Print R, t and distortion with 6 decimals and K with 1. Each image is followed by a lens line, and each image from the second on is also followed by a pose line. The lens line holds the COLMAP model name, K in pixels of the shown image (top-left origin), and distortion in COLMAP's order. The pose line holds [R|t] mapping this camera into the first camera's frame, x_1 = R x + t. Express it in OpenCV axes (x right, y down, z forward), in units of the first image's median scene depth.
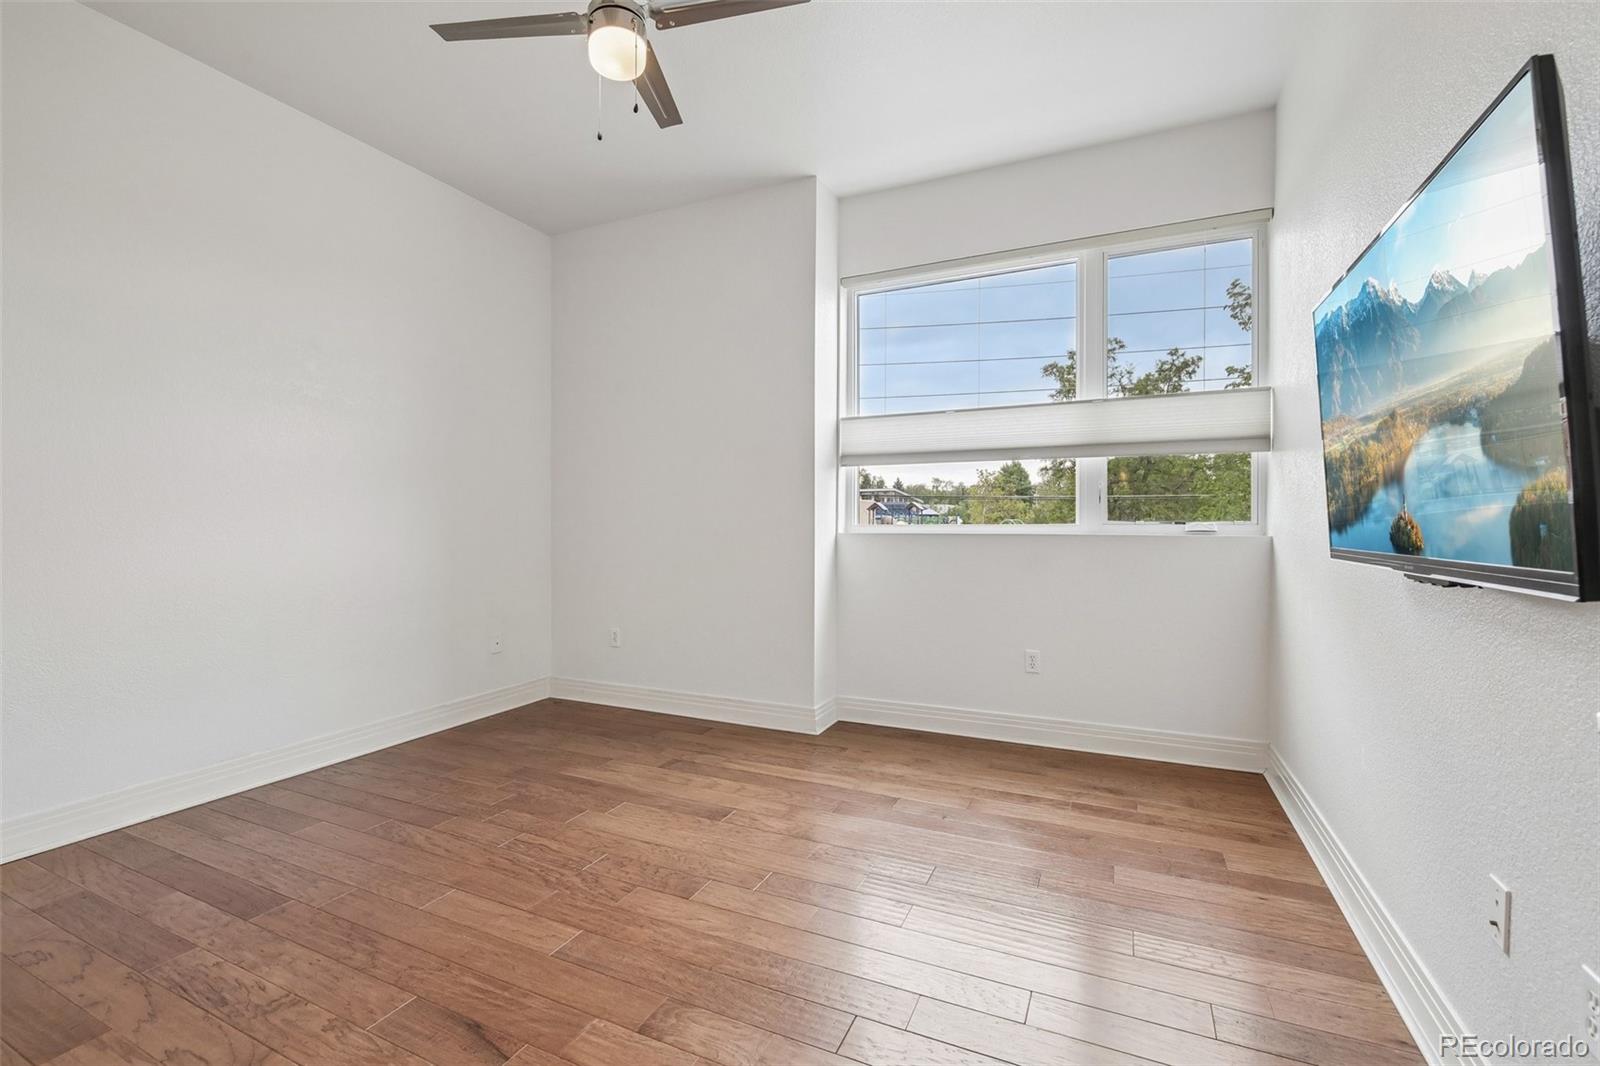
lens RADIAL K [[699.3, 0, 801.4], [0, 699.3, 530.5], [0, 0, 1]] dist [0.002173, -0.007279]
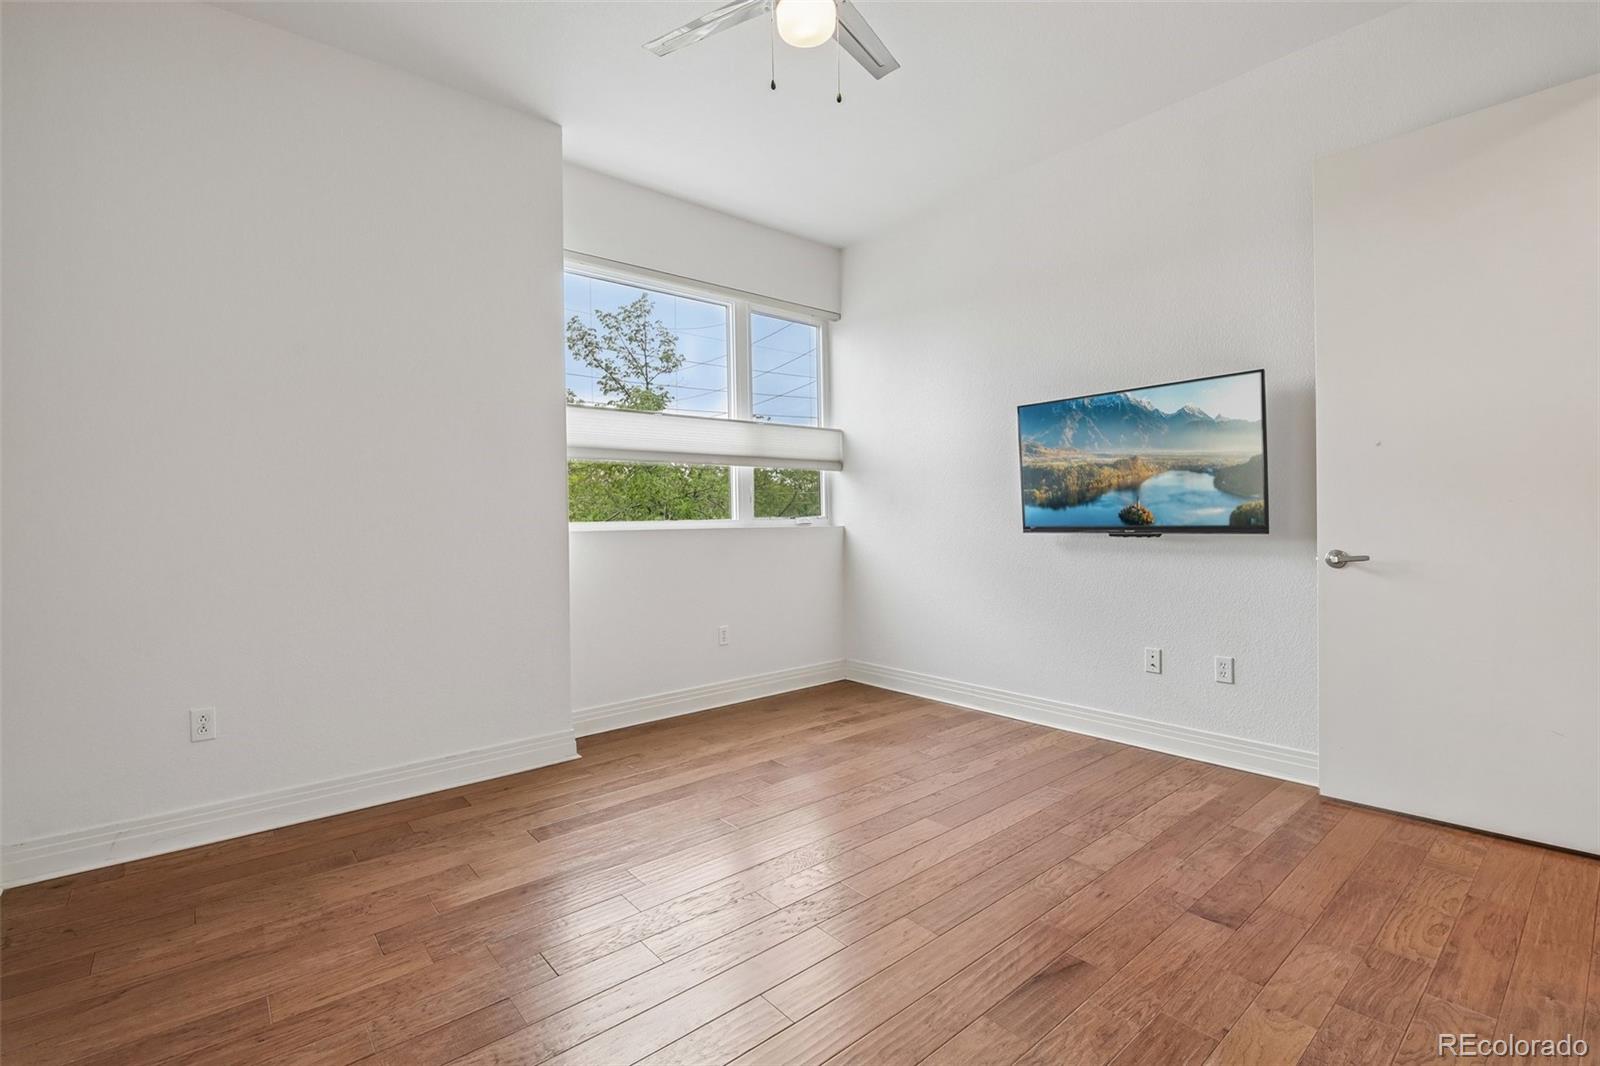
lens RADIAL K [[699.3, 0, 799.2], [0, 699.3, 534.9], [0, 0, 1]] dist [0.002173, -0.007279]
pose [[0.432166, -0.027691, 0.901369, -0.729782], [0.026195, 0.999492, 0.018146, -0.002028], [-0.901413, 0.015770, 0.432672, 0.394361]]
